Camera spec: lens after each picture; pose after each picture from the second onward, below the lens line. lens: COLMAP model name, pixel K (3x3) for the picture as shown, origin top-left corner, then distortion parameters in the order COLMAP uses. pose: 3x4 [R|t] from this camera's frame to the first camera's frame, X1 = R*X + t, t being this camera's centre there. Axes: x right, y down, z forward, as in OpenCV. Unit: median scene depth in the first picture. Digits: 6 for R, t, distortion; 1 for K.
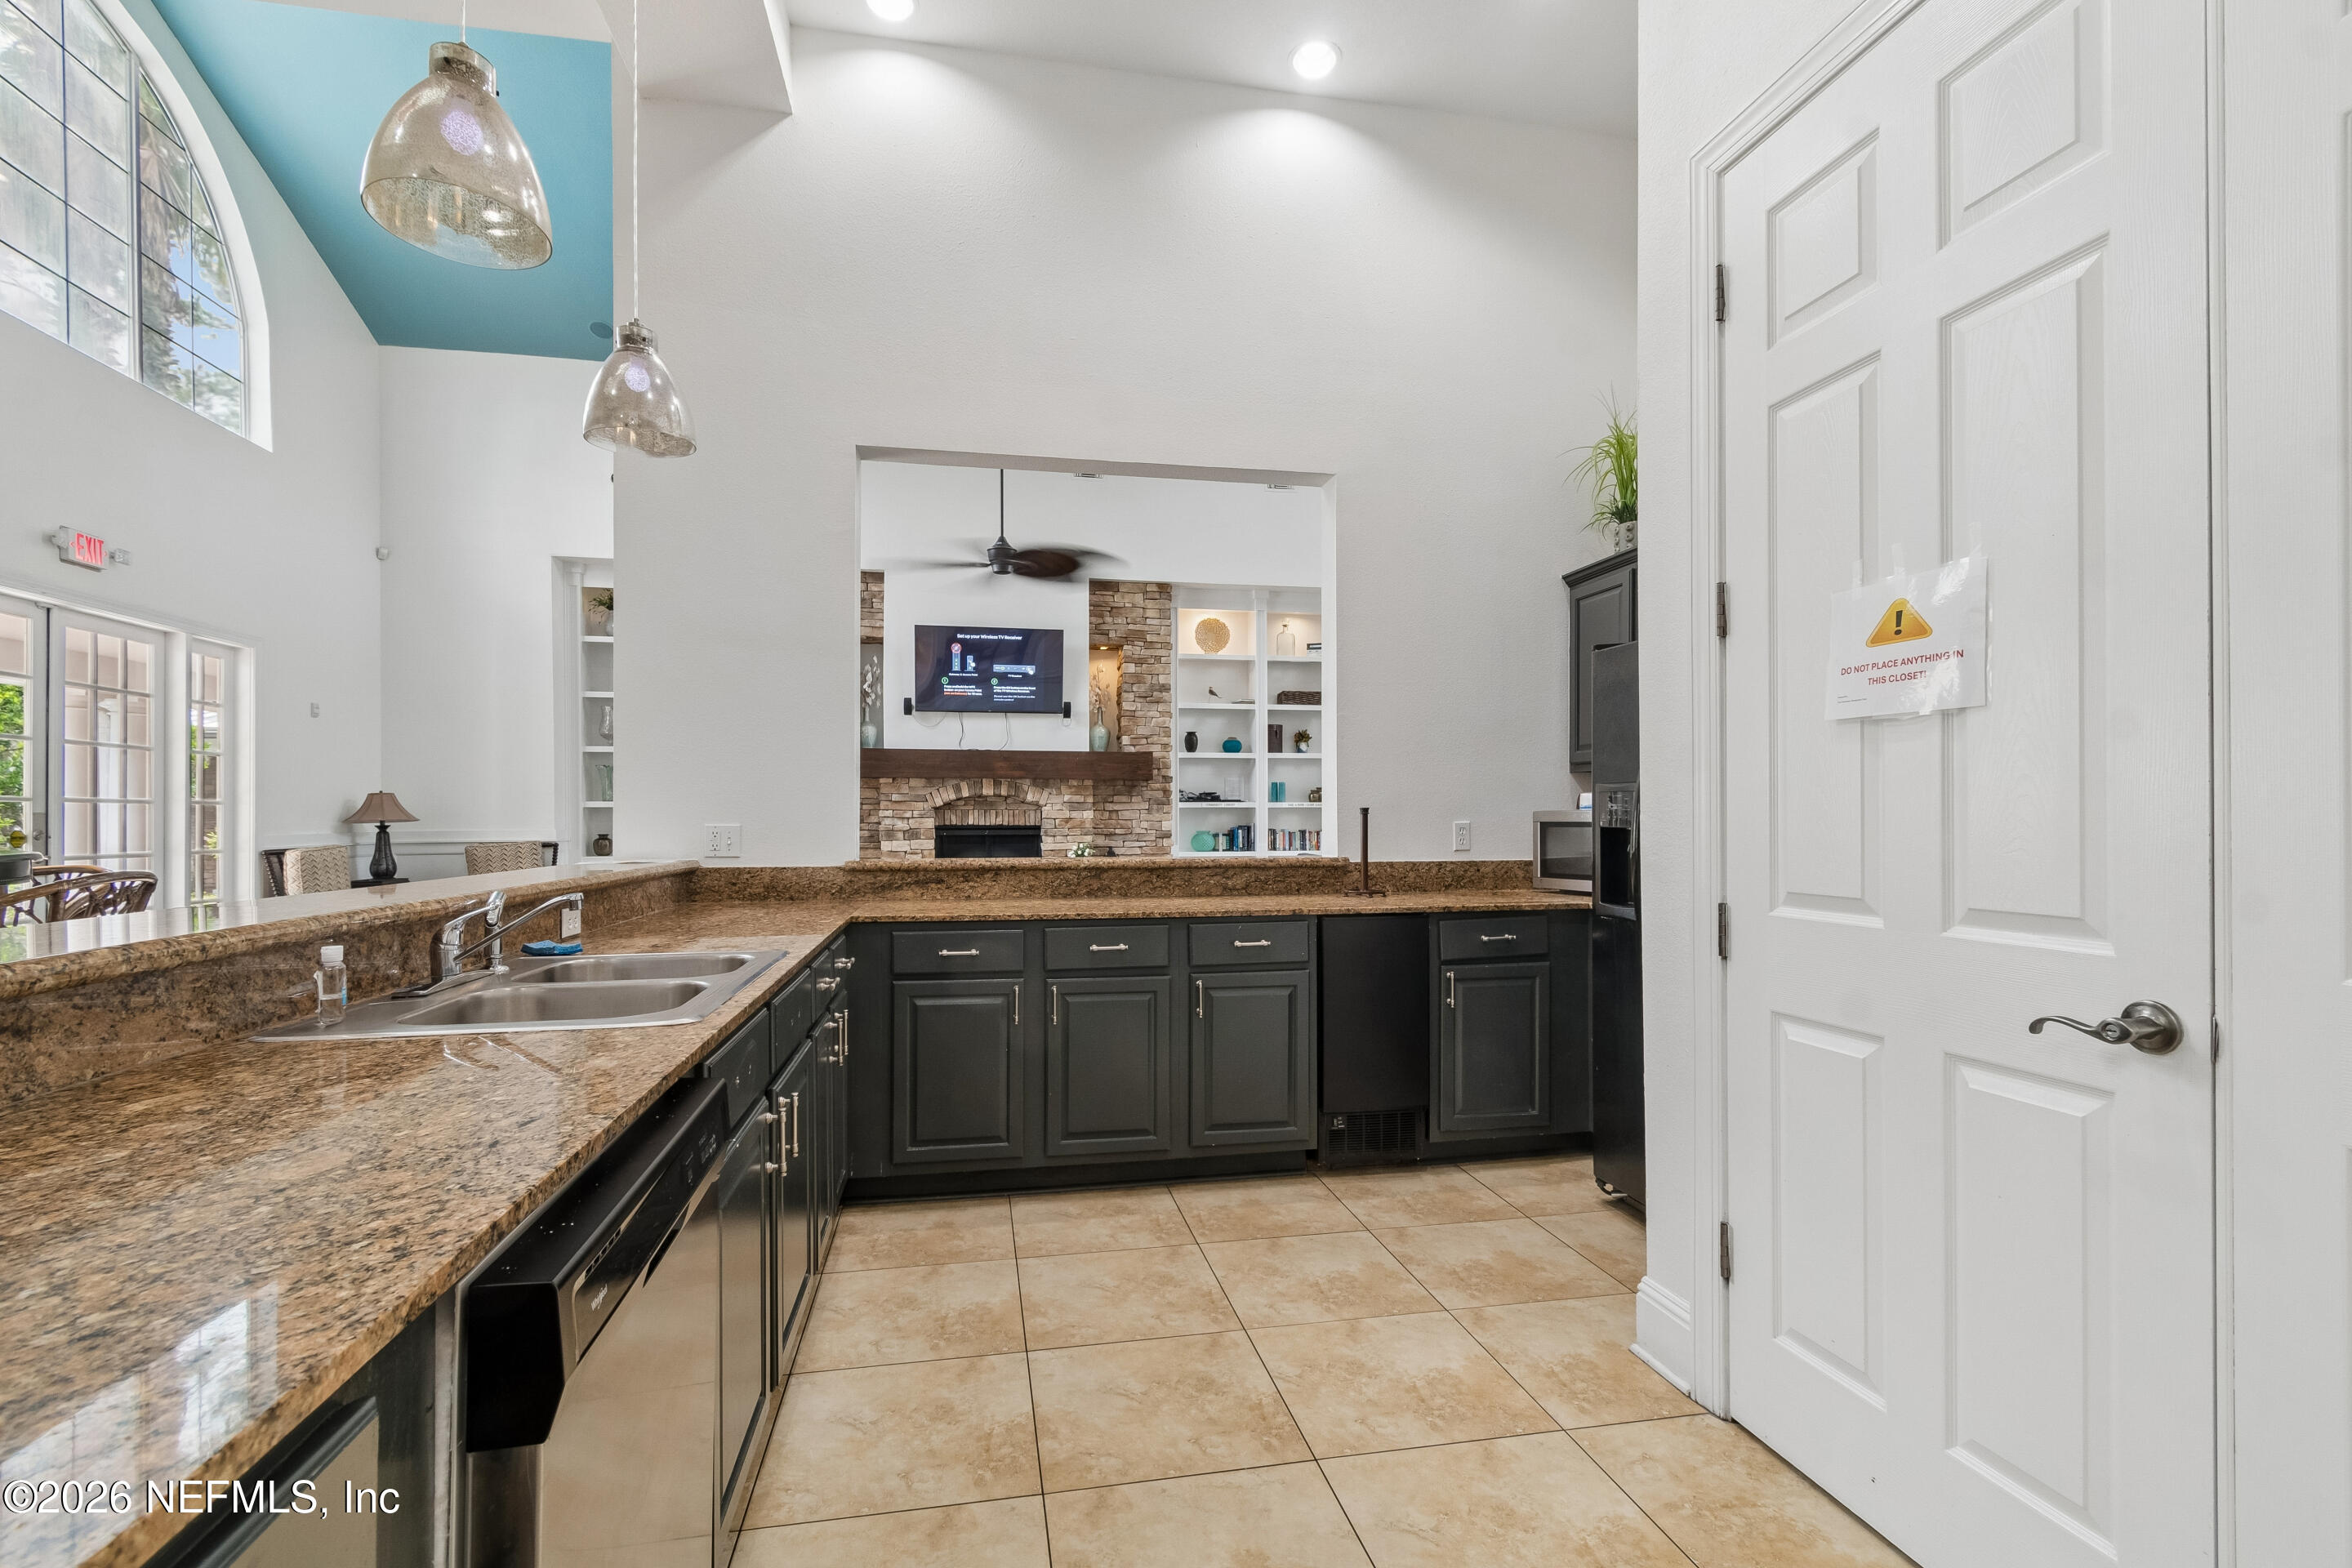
lens RADIAL K [[1049.5, 0, 1162.2], [0, 1049.5, 803.1], [0, 0, 1]] dist [0.002921, -0.001354]
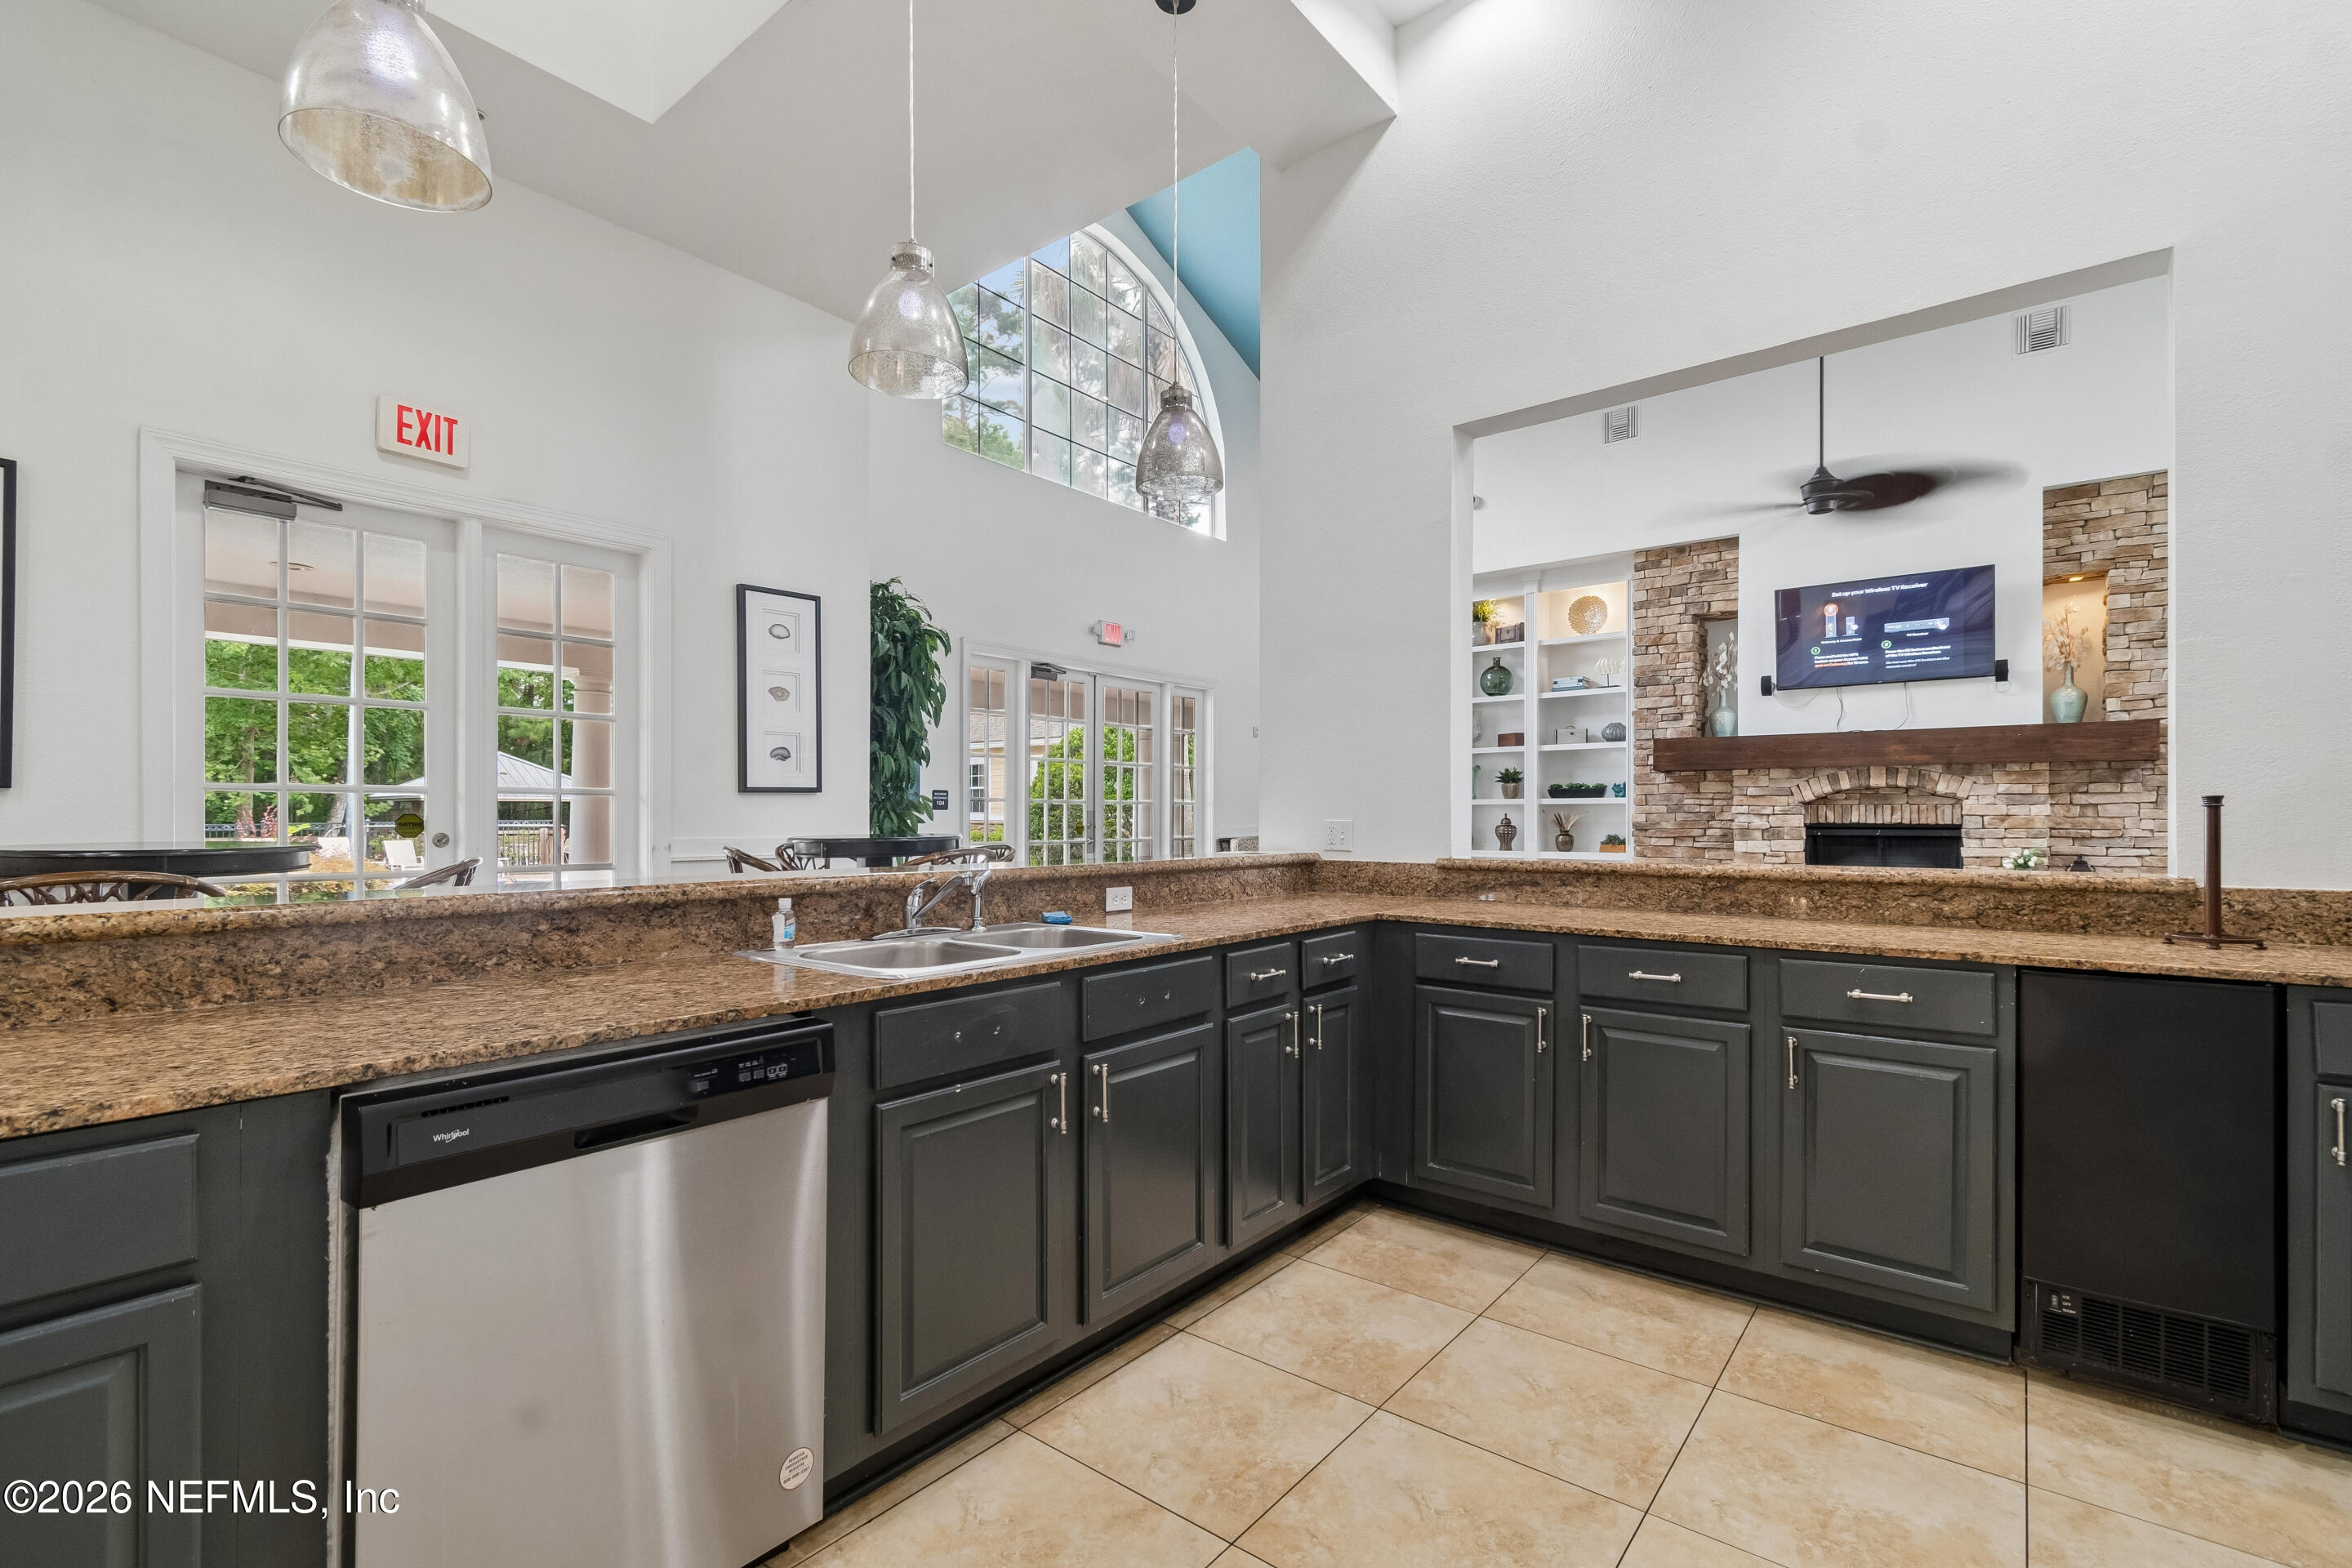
lens RADIAL K [[1049.5, 0, 1171.1], [0, 1049.5, 804.4], [0, 0, 1]] dist [0.002921, -0.001354]
pose [[0.646887, -0.007364, -0.762550, 0.100055], [0.010201, 0.999947, -0.001003, 0.001445], [0.762517, -0.007130, 0.646928, 0.065370]]
